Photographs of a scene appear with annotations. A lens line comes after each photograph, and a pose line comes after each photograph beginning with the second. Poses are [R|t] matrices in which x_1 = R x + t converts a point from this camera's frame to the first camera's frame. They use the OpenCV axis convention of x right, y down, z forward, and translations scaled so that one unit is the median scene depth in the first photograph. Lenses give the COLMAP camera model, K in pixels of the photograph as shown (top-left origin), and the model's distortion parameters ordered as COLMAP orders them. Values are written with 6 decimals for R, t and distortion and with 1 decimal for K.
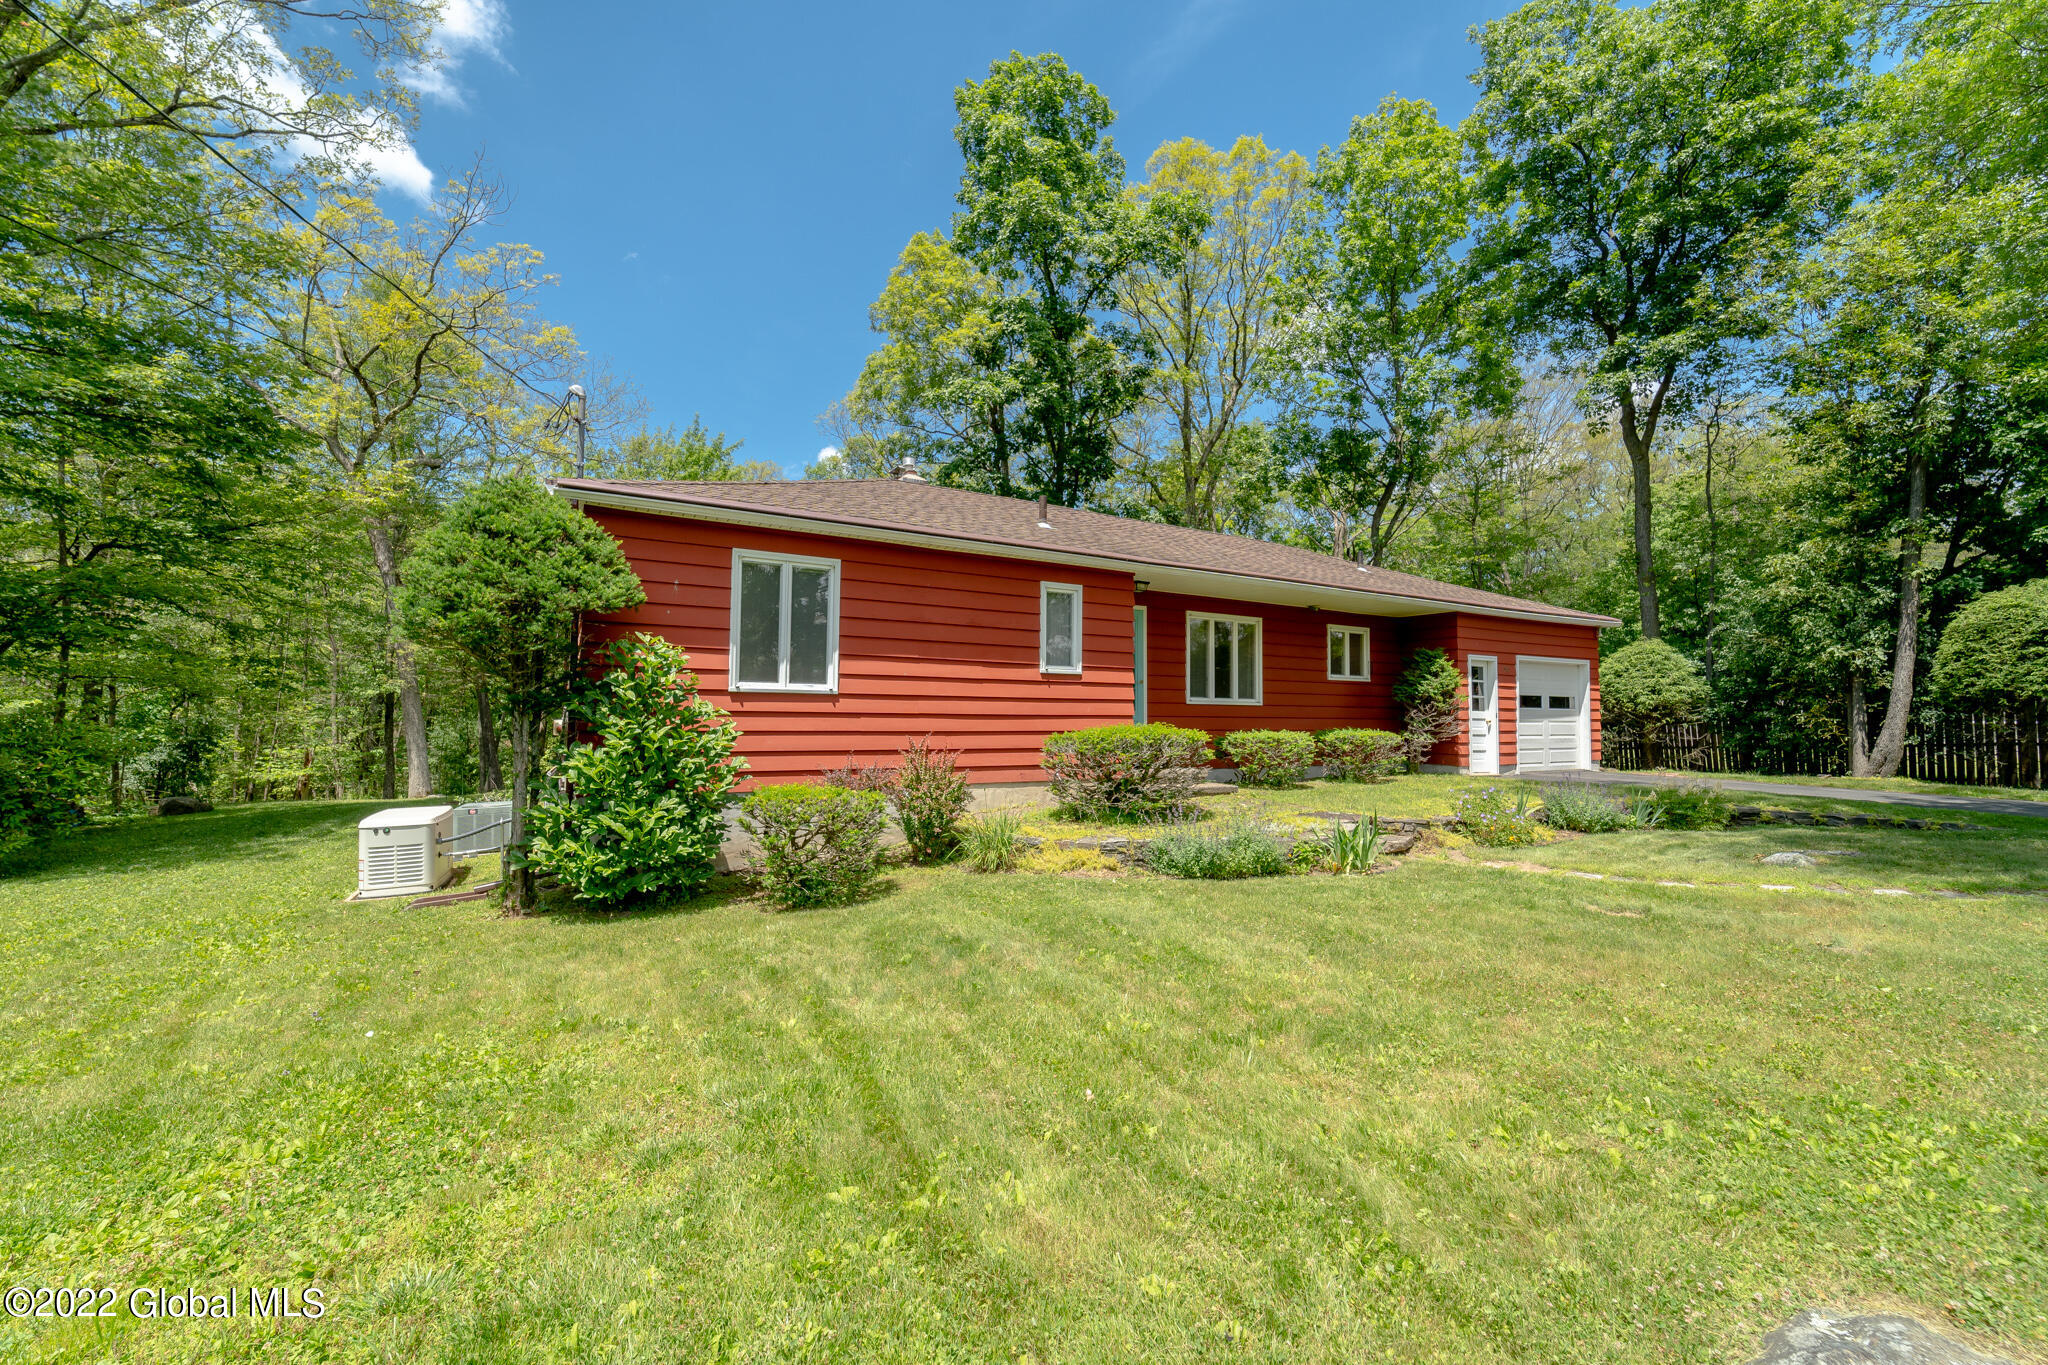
lens RADIAL K [[805.1, 0, 1024.0], [0, 805.1, 682.5], [0, 0, 1]] dist [0.001724, -0.000198]
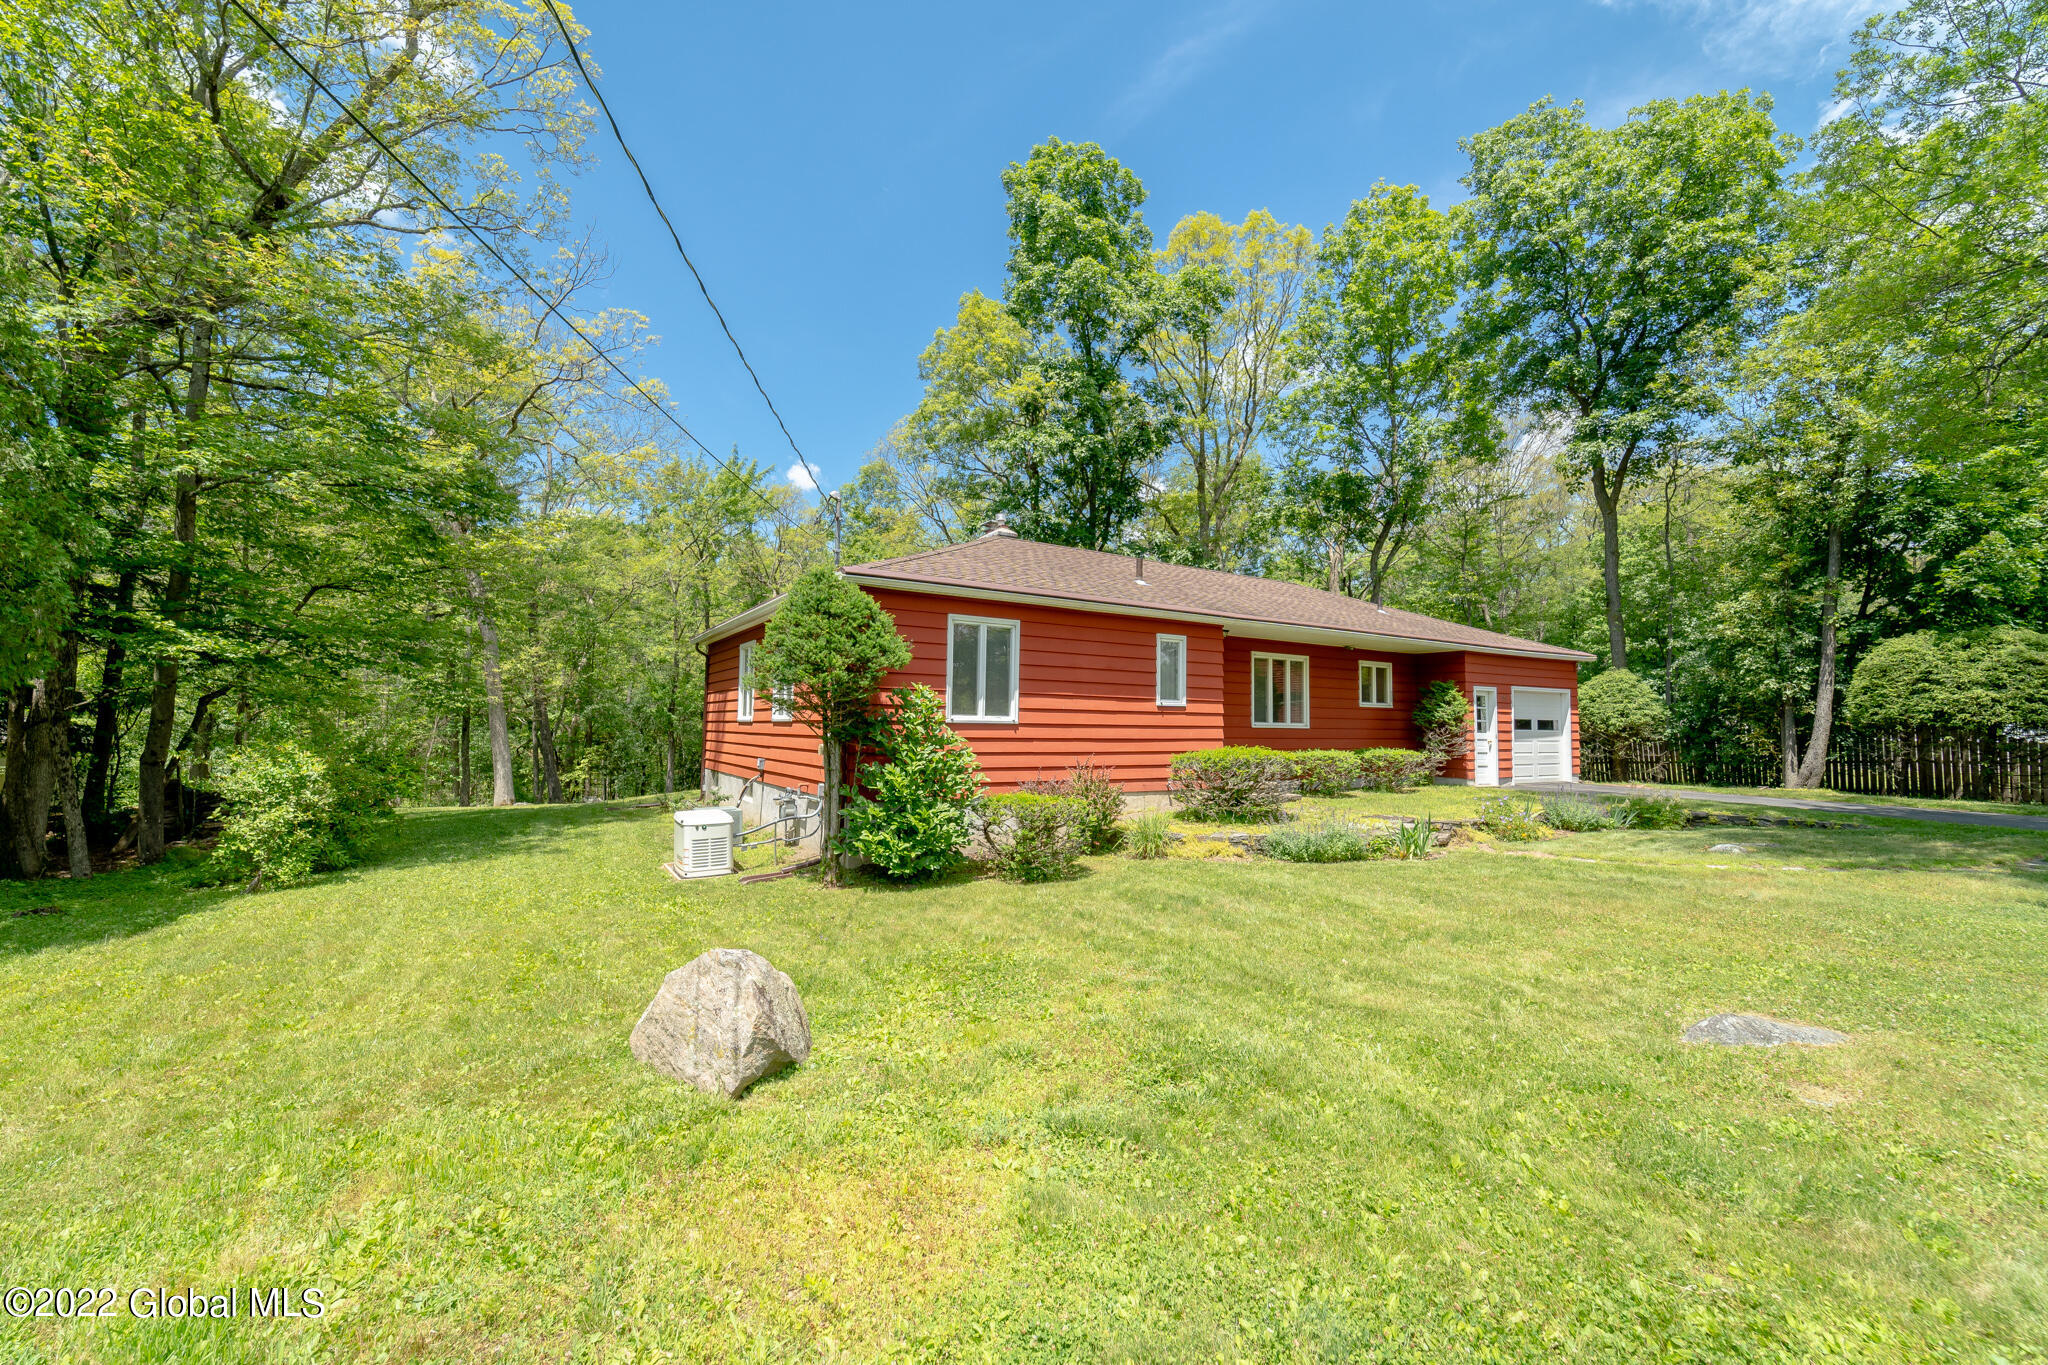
lens RADIAL K [[802.6, 0, 1024.0], [0, 802.6, 682.5], [0, 0, 1]] dist [0.000495, 0.000081]
pose [[0.999562, 0.005388, 0.029104, -0.151051], [-0.005034, 0.999913, -0.012207, -0.021273], [-0.029167, 0.012055, 0.999502, -0.174886]]
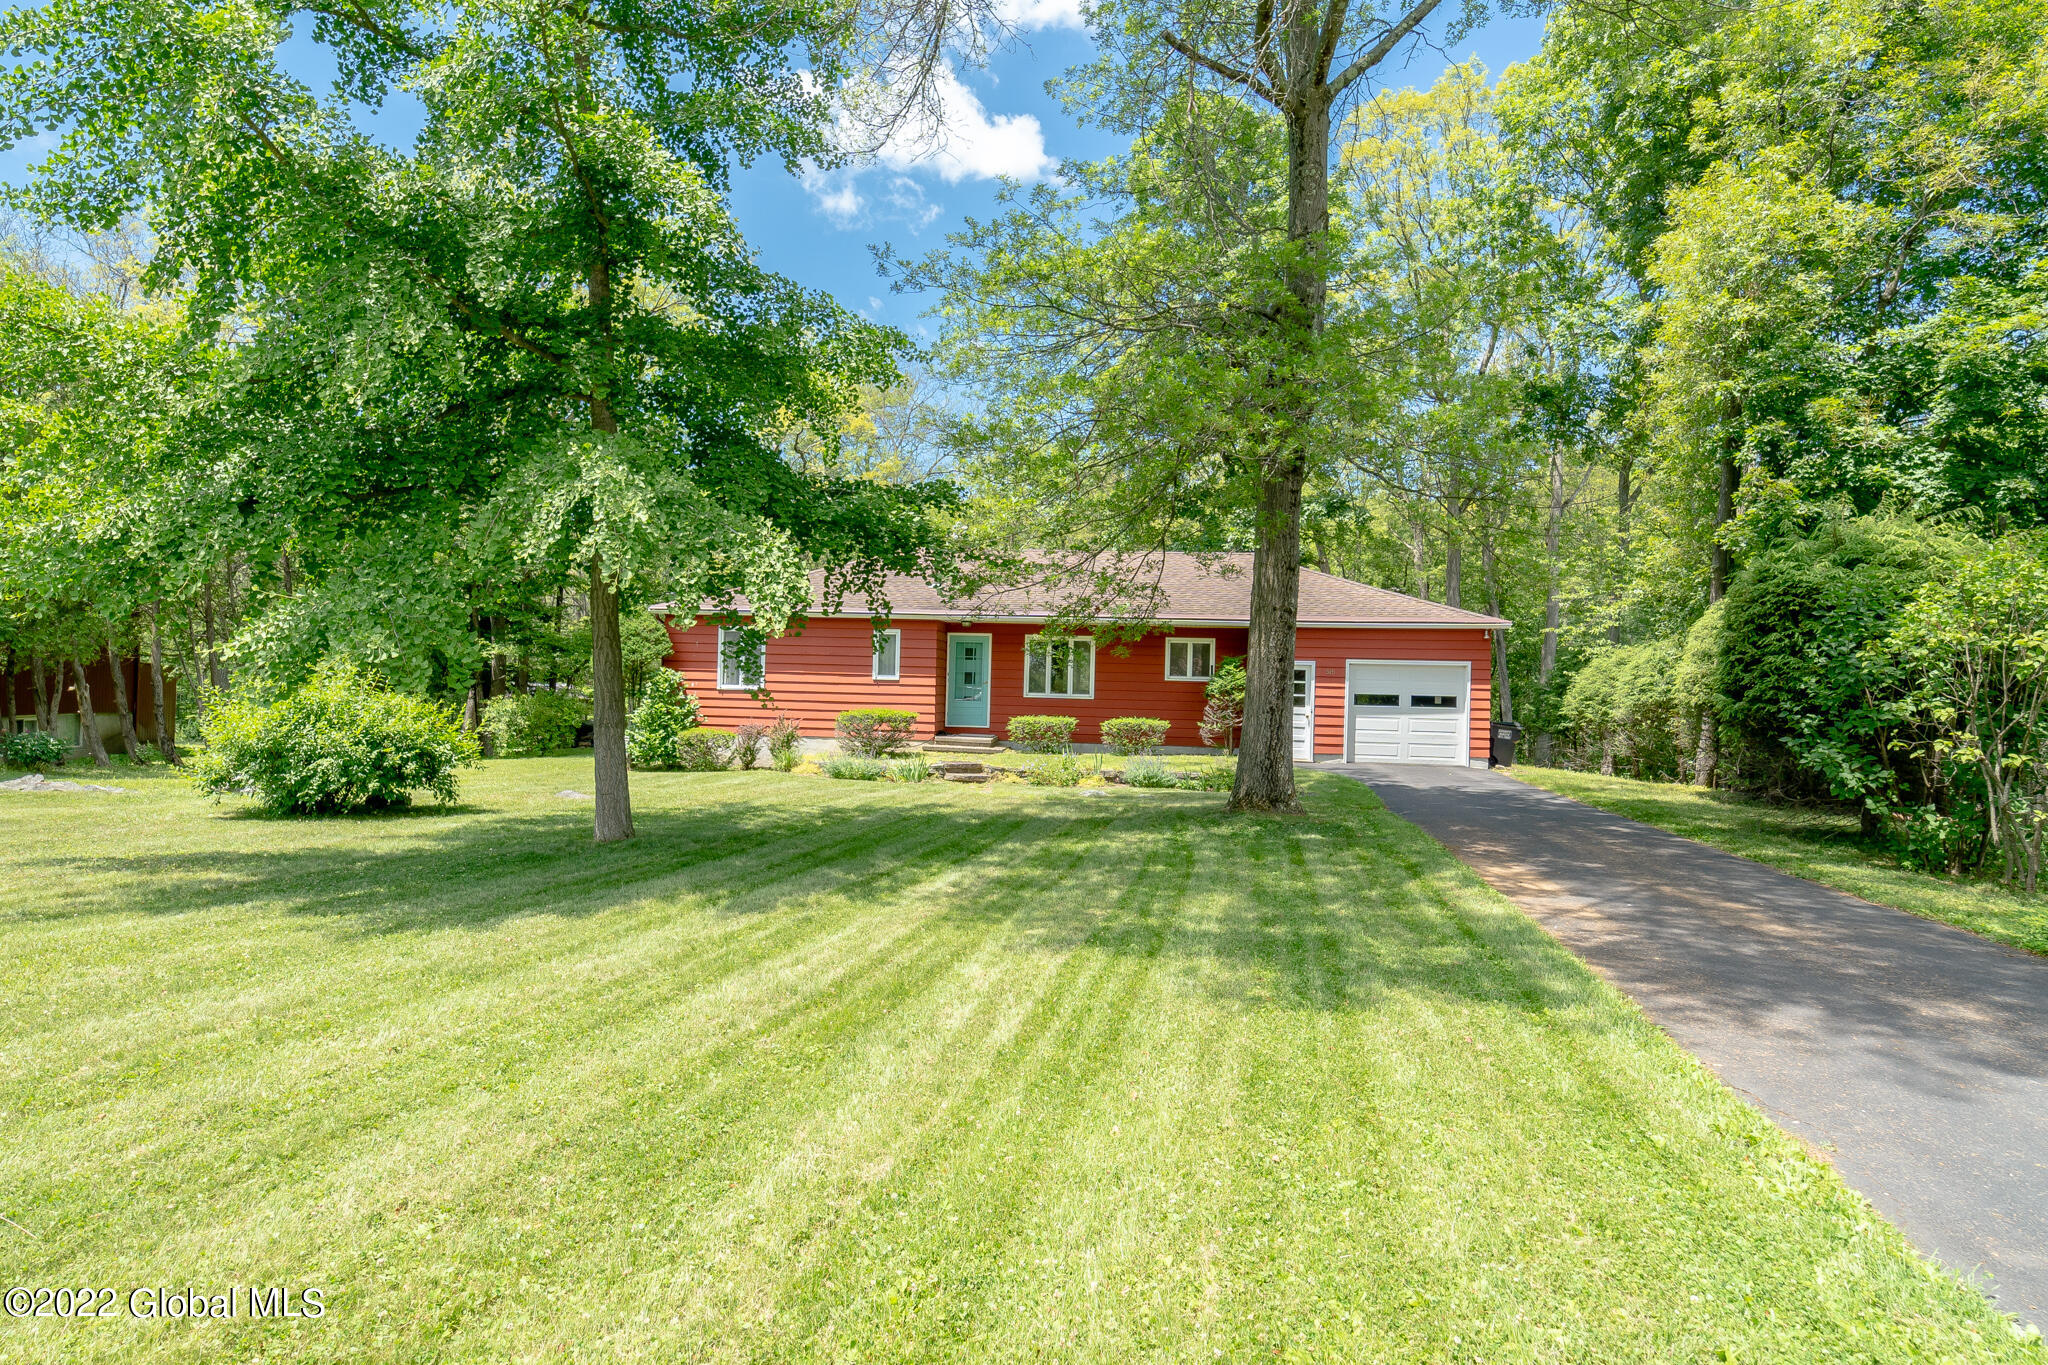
lens RADIAL K [[802.6, 0, 1024.0], [0, 802.6, 682.5], [0, 0, 1]] dist [0.000495, 0.000081]
pose [[0.823450, 0.008094, -0.567332, 0.891344], [0.005297, 0.999745, 0.021952, -0.028717], [0.567365, -0.021082, 0.823197, -0.203972]]
